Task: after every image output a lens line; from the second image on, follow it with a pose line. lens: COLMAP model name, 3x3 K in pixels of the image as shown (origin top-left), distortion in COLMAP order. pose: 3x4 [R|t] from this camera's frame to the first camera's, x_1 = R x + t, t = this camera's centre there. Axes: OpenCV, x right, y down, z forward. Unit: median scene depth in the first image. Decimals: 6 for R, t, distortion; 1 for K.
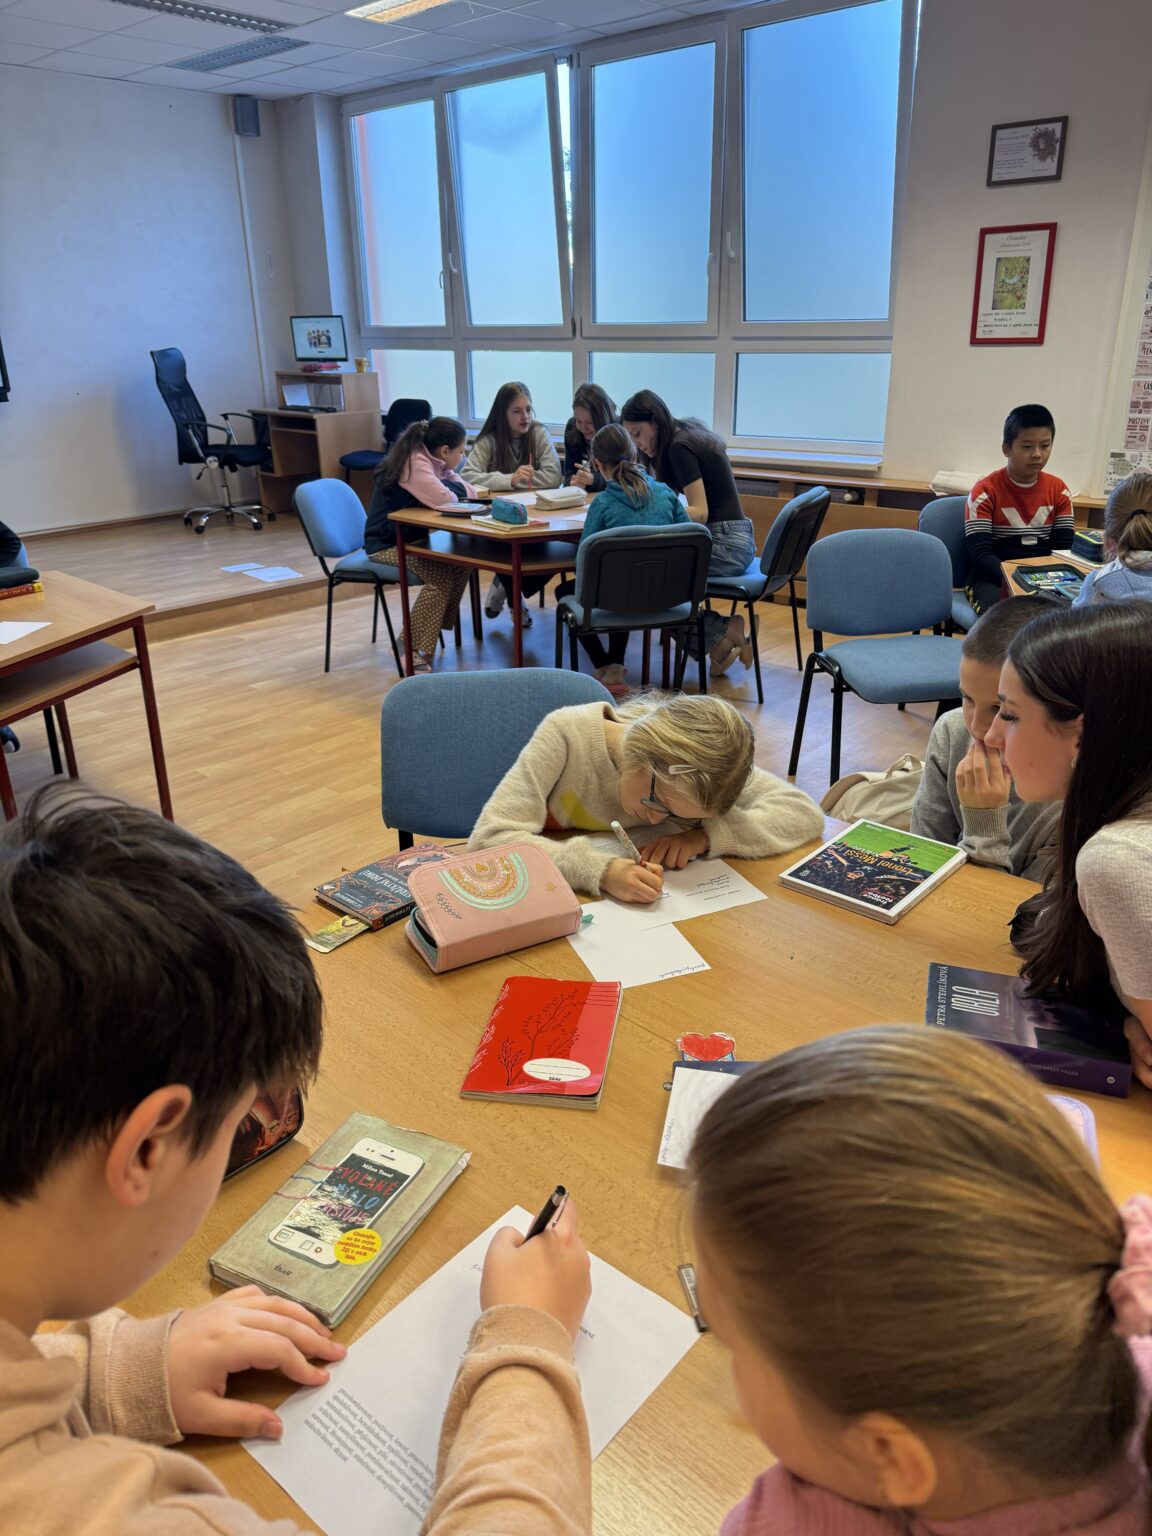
lens RADIAL K [[1105.3, 0, 573.0], [0, 1105.3, 764.2], [0, 0, 1]] dist [0.004422, -0.003337]
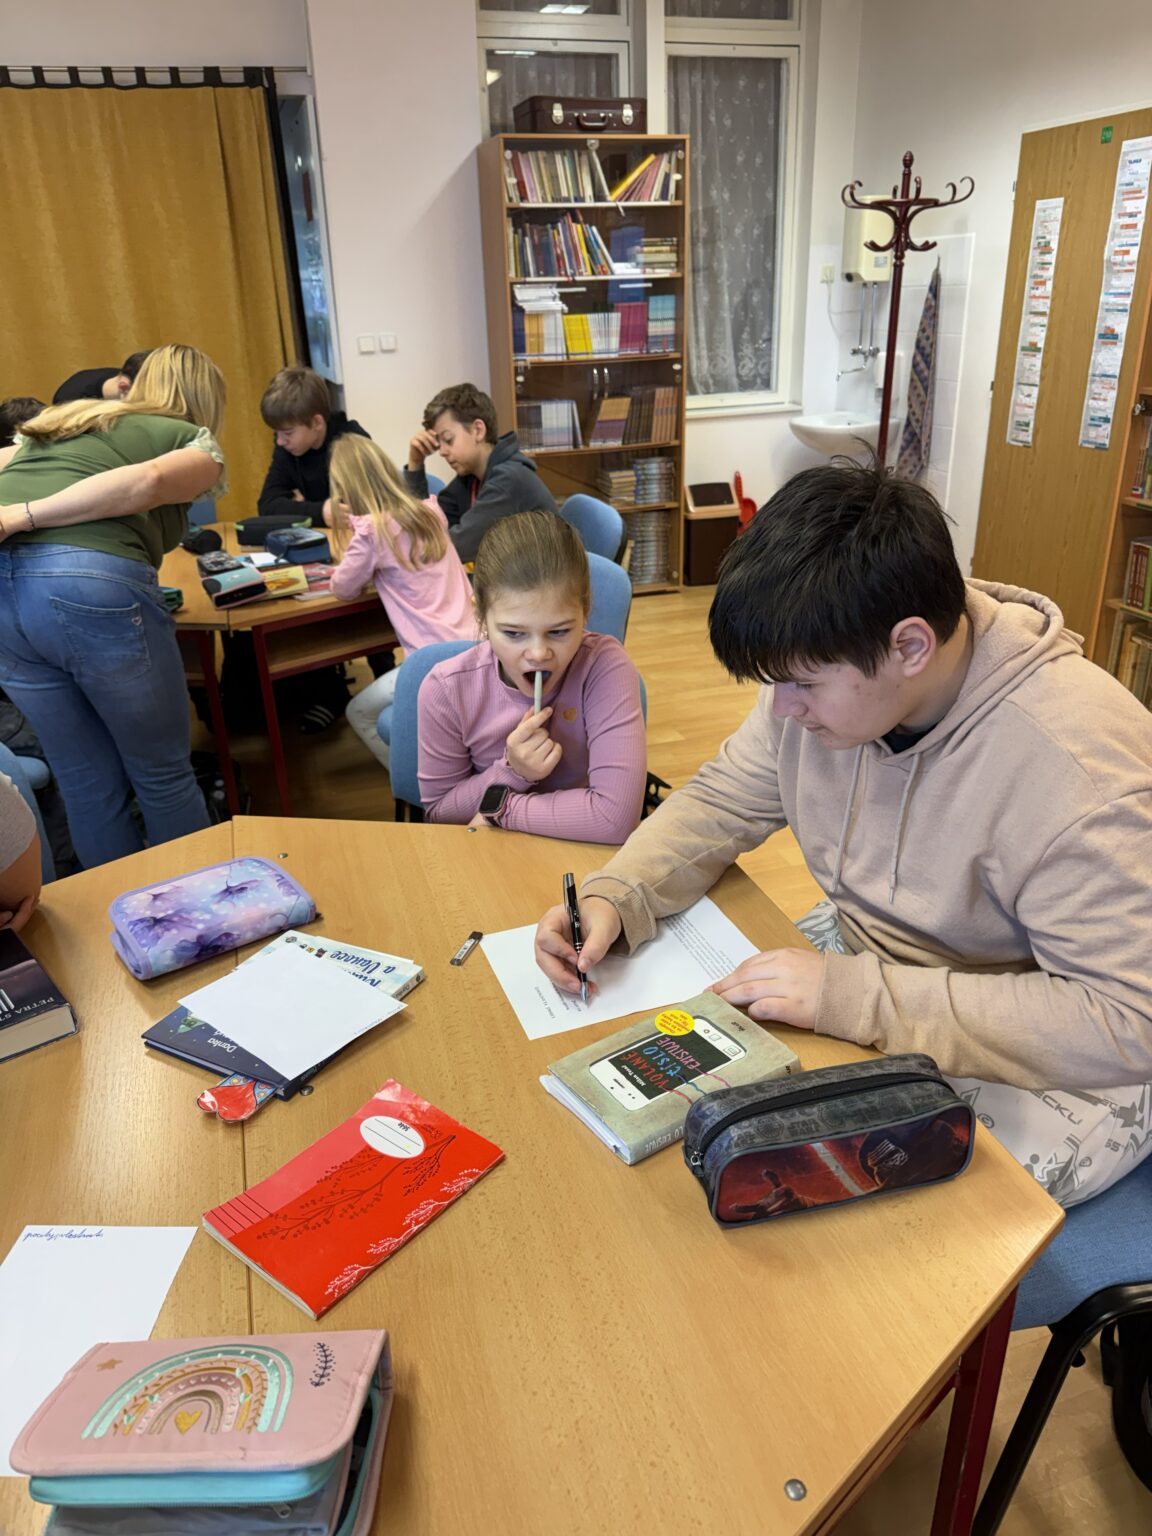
lens RADIAL K [[1105.3, 0, 571.4], [0, 1105.3, 763.1], [0, 0, 1]] dist [0.004422, -0.003337]
pose [[-0.870183, -0.176606, 0.459991, -0.452185], [0.212679, 0.707489, 0.673963, -0.446746], [-0.444464, 0.684302, -0.578085, 1.174633]]
